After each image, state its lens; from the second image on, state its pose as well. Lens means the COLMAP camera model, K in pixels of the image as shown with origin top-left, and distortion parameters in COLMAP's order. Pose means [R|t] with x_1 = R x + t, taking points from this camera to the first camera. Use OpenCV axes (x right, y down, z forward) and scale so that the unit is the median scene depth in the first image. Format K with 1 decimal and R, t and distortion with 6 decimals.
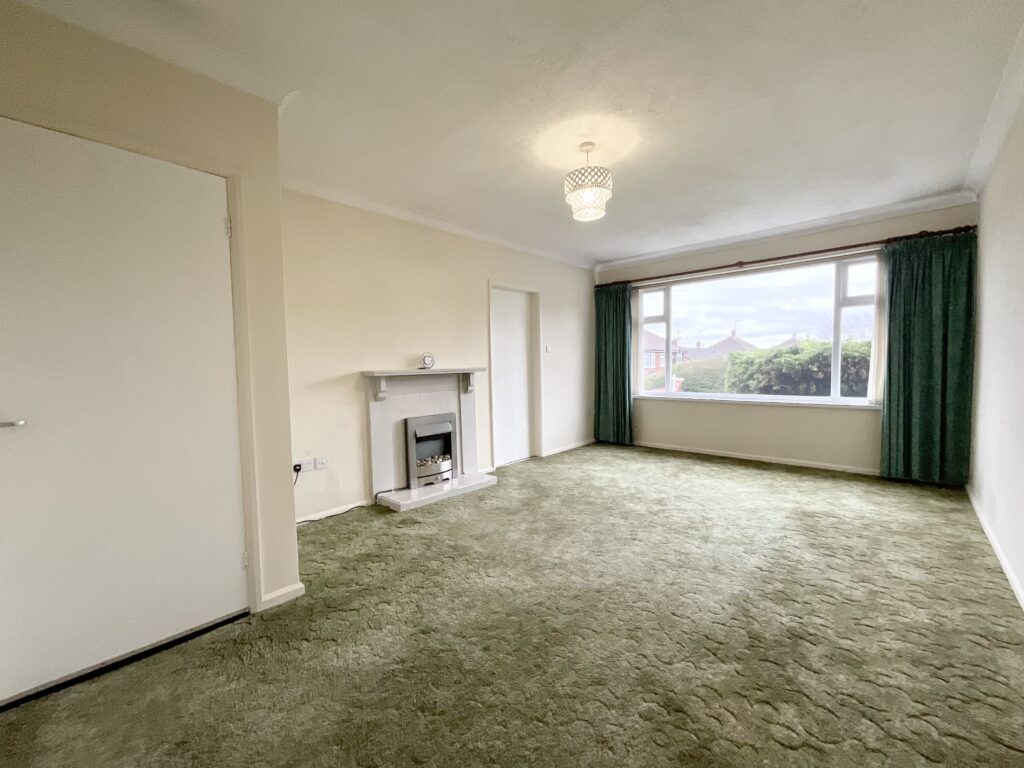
lens RADIAL K [[406.7, 0, 504.6], [0, 406.7, 386.3], [0, 0, 1]] dist [0.001856, 0.000100]
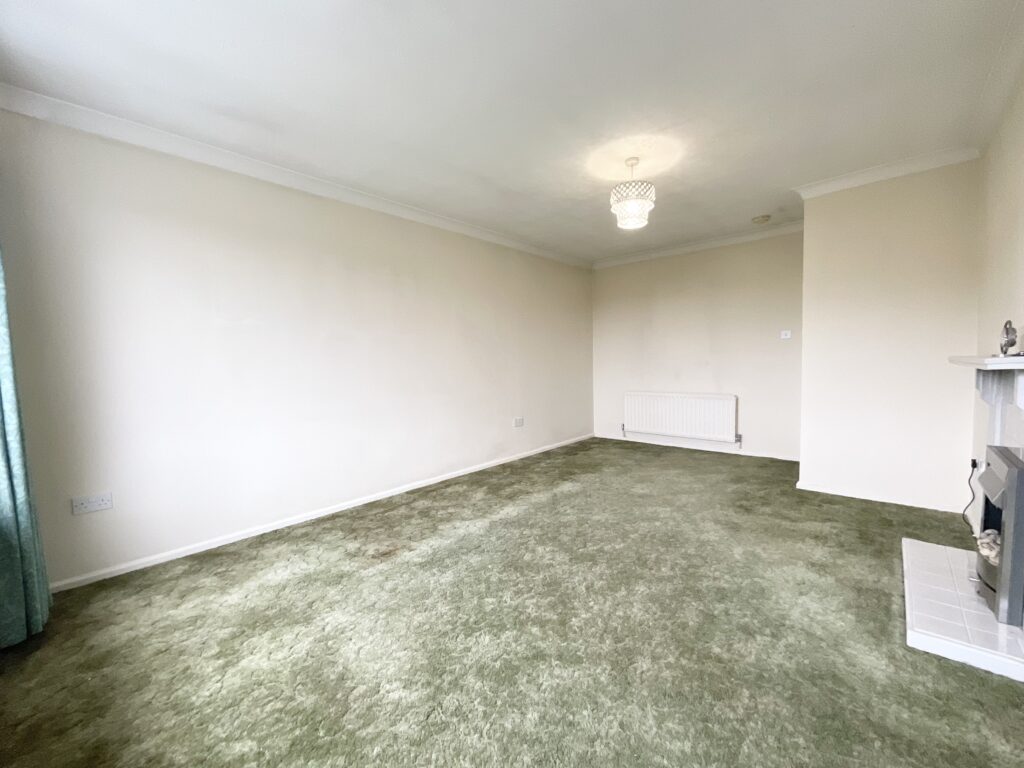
lens RADIAL K [[406.7, 0, 504.6], [0, 406.7, 386.3], [0, 0, 1]] dist [0.001856, 0.000100]
pose [[-0.999005, 0.044562, -0.001646, 0.508714], [0.044128, 0.993238, 0.107378, -0.106619], [0.006420, 0.107199, -0.994217, 1.893376]]
